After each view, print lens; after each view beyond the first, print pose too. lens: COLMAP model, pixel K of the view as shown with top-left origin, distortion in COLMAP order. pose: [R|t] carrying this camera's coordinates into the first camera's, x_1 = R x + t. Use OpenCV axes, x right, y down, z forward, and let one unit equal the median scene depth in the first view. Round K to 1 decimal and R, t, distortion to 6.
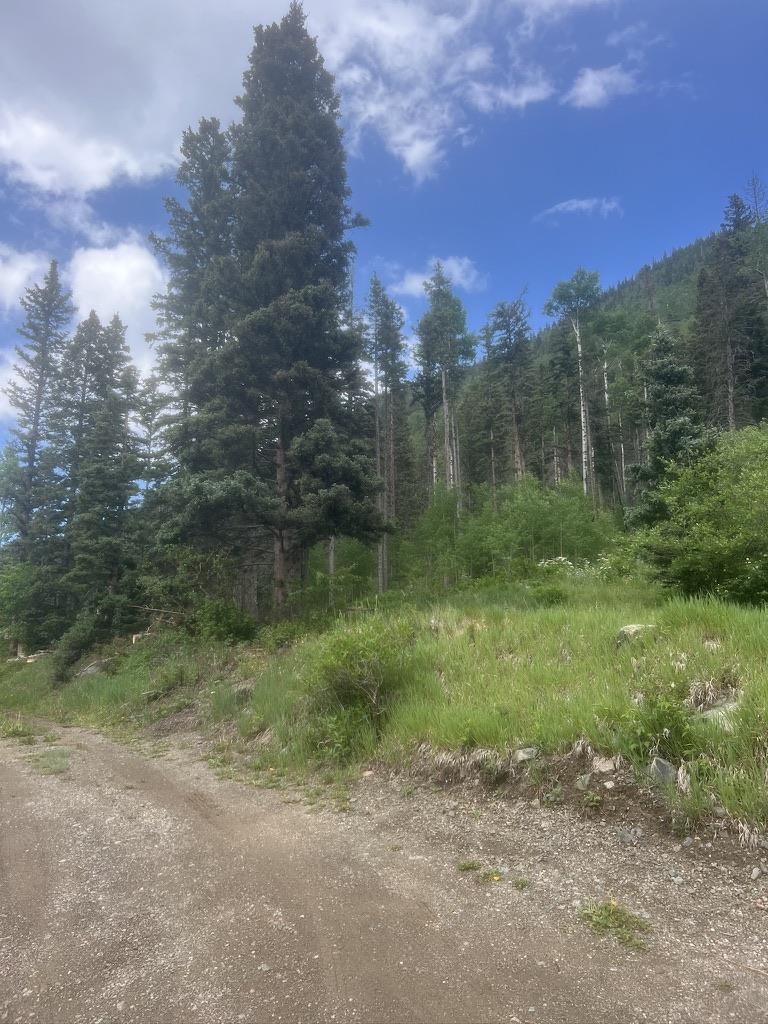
lens RADIAL K [[765.5, 0, 380.1], [0, 765.5, 516.8], [0, 0, 1]] dist [0.051556, -0.061431]
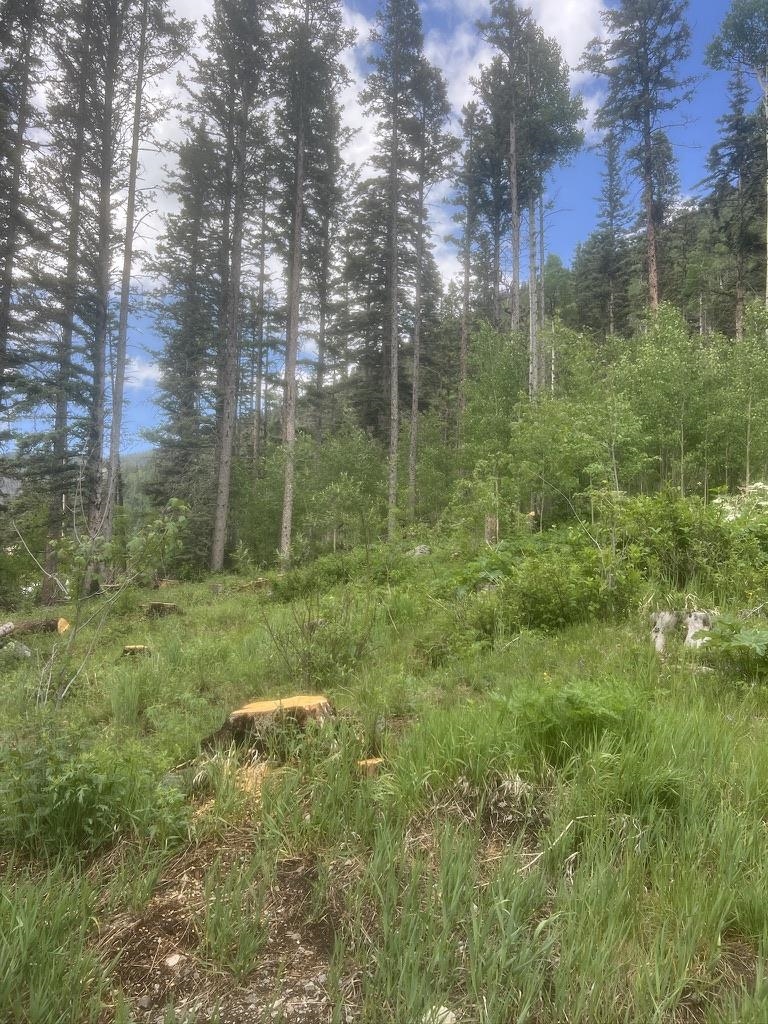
lens RADIAL K [[765.5, 0, 388.4], [0, 765.5, 521.7], [0, 0, 1]] dist [0.051556, -0.061431]
pose [[0.990556, 0.020316, -0.135594, 0.066178], [-0.003865, 0.992705, 0.120508, 0.016399], [0.137053, -0.118846, 0.983408, 0.379622]]
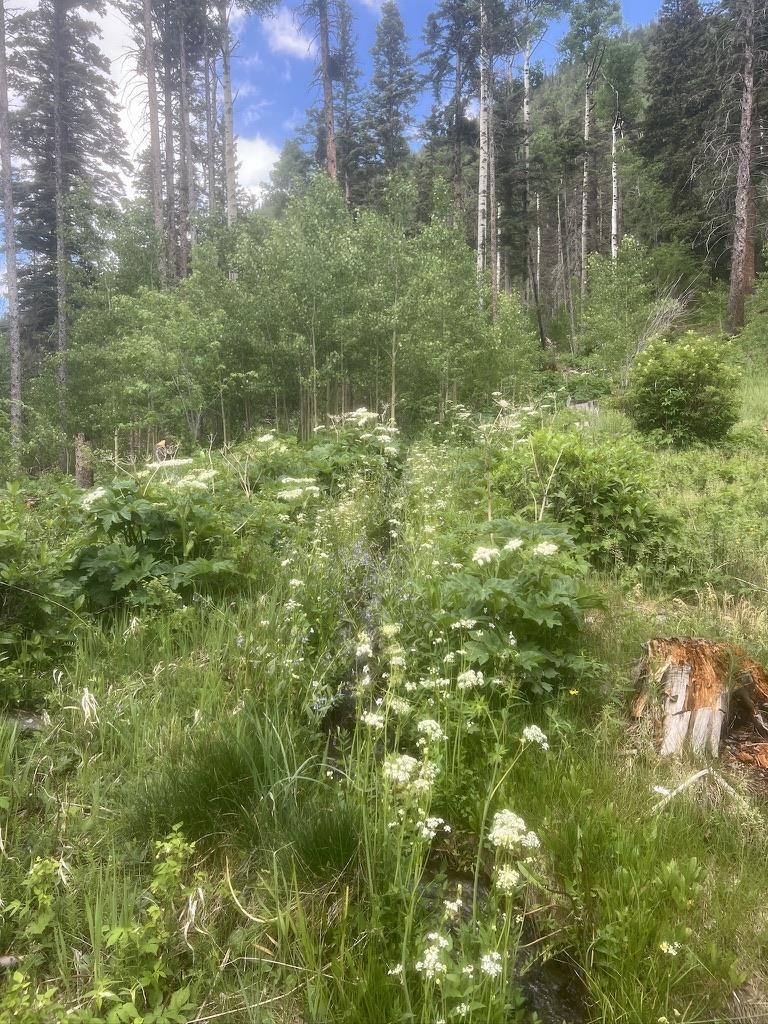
lens RADIAL K [[765.5, 0, 385.7], [0, 765.5, 512.3], [0, 0, 1]] dist [0.051556, -0.061431]
pose [[0.991407, -0.009321, 0.130478, 0.133854], [-0.019504, 0.975774, 0.217910, 0.017271], [-0.129348, -0.218583, 0.967208, 0.464366]]
